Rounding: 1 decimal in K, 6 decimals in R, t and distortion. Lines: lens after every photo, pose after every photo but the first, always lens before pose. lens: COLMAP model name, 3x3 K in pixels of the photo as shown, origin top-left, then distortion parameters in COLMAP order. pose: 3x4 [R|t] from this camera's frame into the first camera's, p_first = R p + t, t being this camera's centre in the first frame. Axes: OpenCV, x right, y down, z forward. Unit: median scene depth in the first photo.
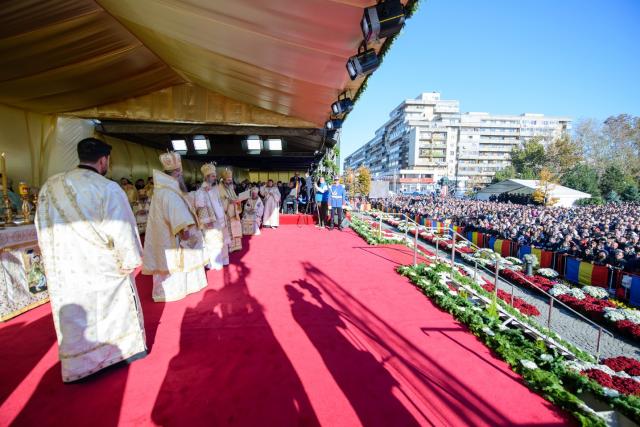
lens RADIAL K [[256.1, 0, 316.1], [0, 256.1, 212.7], [0, 0, 1]] dist [-0.017154, -0.000737]
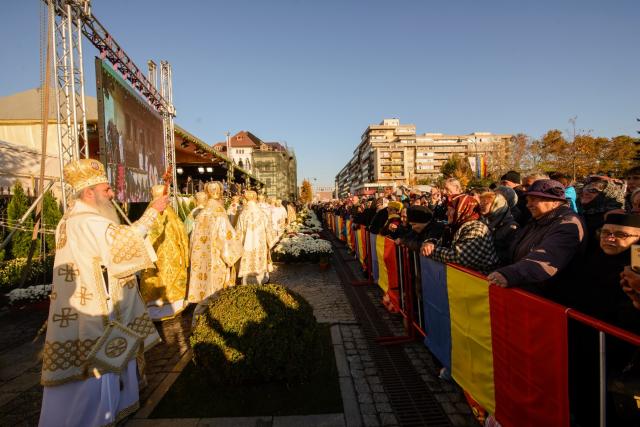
lens RADIAL K [[256.1, 0, 316.1], [0, 256.1, 212.7], [0, 0, 1]] dist [-0.017154, -0.000737]
pose [[0.999328, -0.030727, -0.019978, 0.905753], [0.029199, 0.996925, -0.072722, 0.360387], [0.022151, 0.072090, 0.997152, -1.415103]]
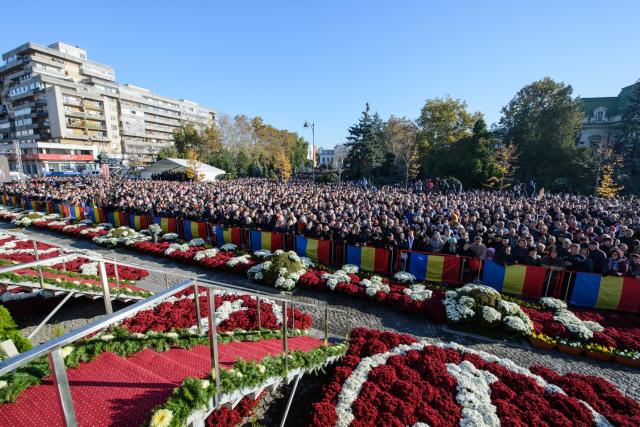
lens RADIAL K [[256.1, 0, 316.1], [0, 256.1, 212.7], [0, 0, 1]] dist [-0.017154, -0.000737]
pose [[0.441056, -0.154752, 0.884037, 0.165381], [0.084039, 0.987815, 0.130990, 0.025770], [-0.893536, 0.016520, 0.448687, -0.141710]]
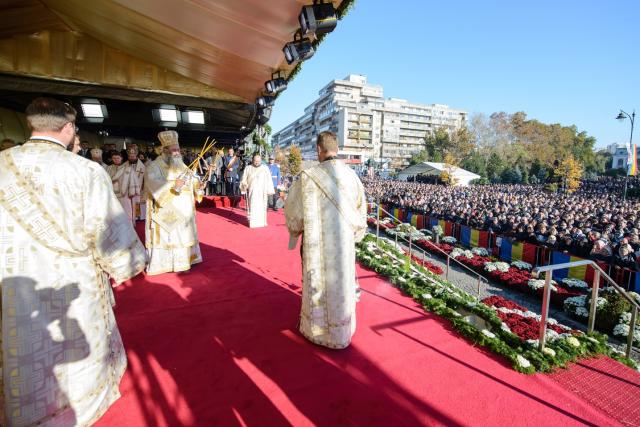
lens RADIAL K [[273.9, 0, 338.1], [0, 273.9, 197.9], [0, 0, 1]] dist [-0.016449, -0.000464]
pose [[0.940886, -0.021914, 0.338014, -0.022577], [0.017586, 0.999720, 0.015862, 0.005429], [-0.338267, -0.008980, 0.941007, -0.049608]]
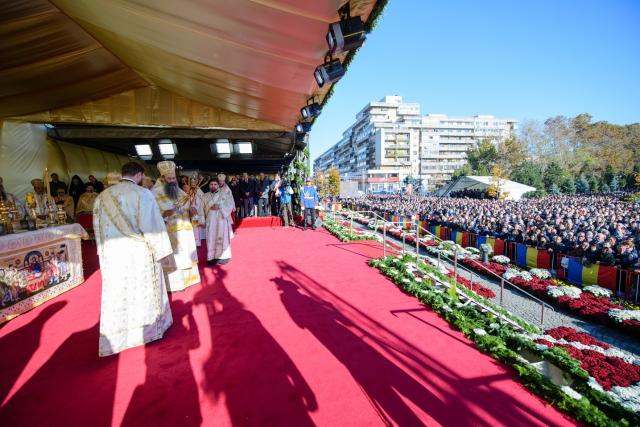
lens RADIAL K [[256.1, 0, 316.1], [0, 256.1, 212.7], [0, 0, 1]] dist [-0.017154, -0.000737]
pose [[0.992971, -0.041613, 0.110805, -0.005668], [0.042348, 0.999094, -0.004288, 0.002941], [-0.110526, 0.008950, 0.993833, -0.021088]]
